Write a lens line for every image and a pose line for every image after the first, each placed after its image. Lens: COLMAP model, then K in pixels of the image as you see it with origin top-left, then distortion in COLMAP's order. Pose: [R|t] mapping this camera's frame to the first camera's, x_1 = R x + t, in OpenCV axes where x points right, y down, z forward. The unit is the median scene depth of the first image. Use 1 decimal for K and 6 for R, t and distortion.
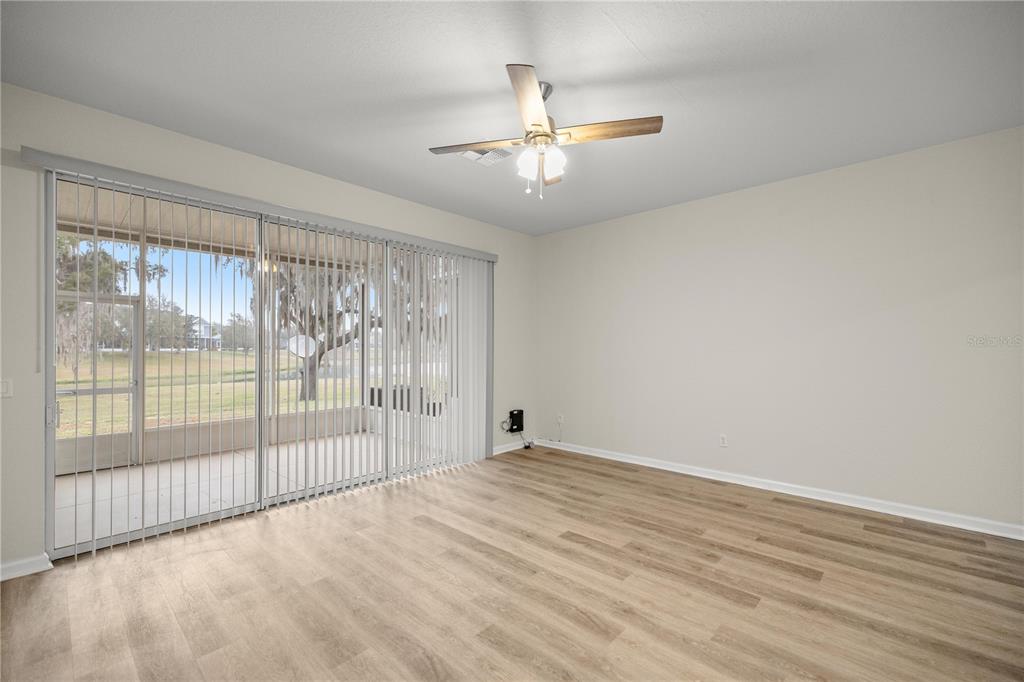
lens RADIAL K [[433.5, 0, 511.7], [0, 433.5, 343.8], [0, 0, 1]] dist [0.000387, 0.000064]
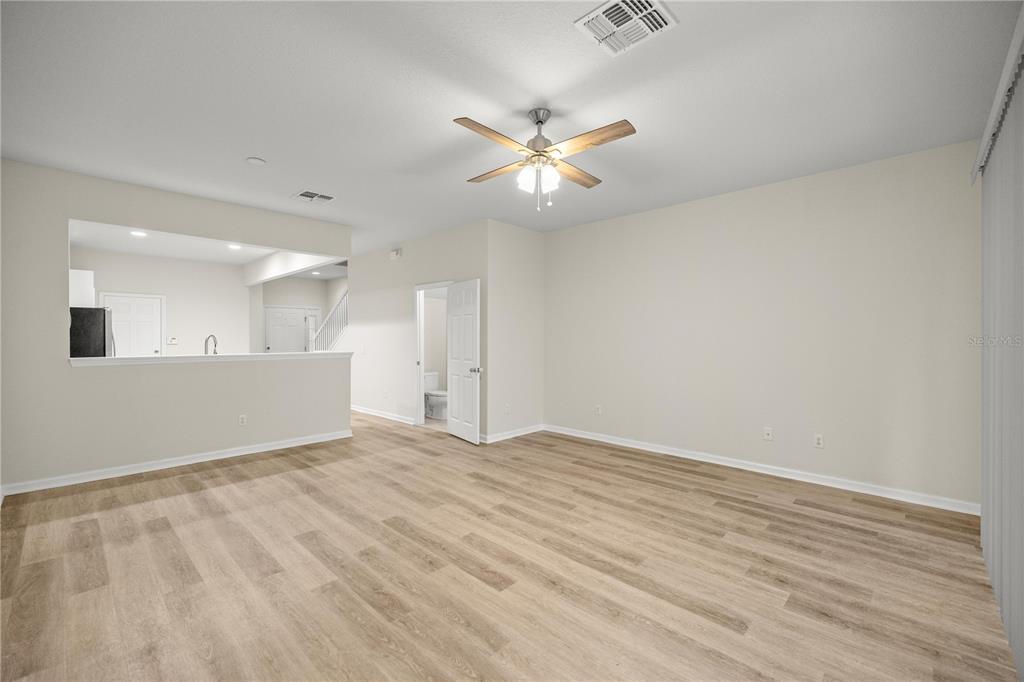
lens RADIAL K [[433.5, 0, 512.2], [0, 433.5, 338.9], [0, 0, 1]] dist [0.000387, 0.000064]
pose [[-0.999960, -0.000838, 0.008910, 0.124380], [-0.000864, 0.999995, -0.002958, 0.005818], [-0.008907, -0.002966, -0.999956, 2.076783]]
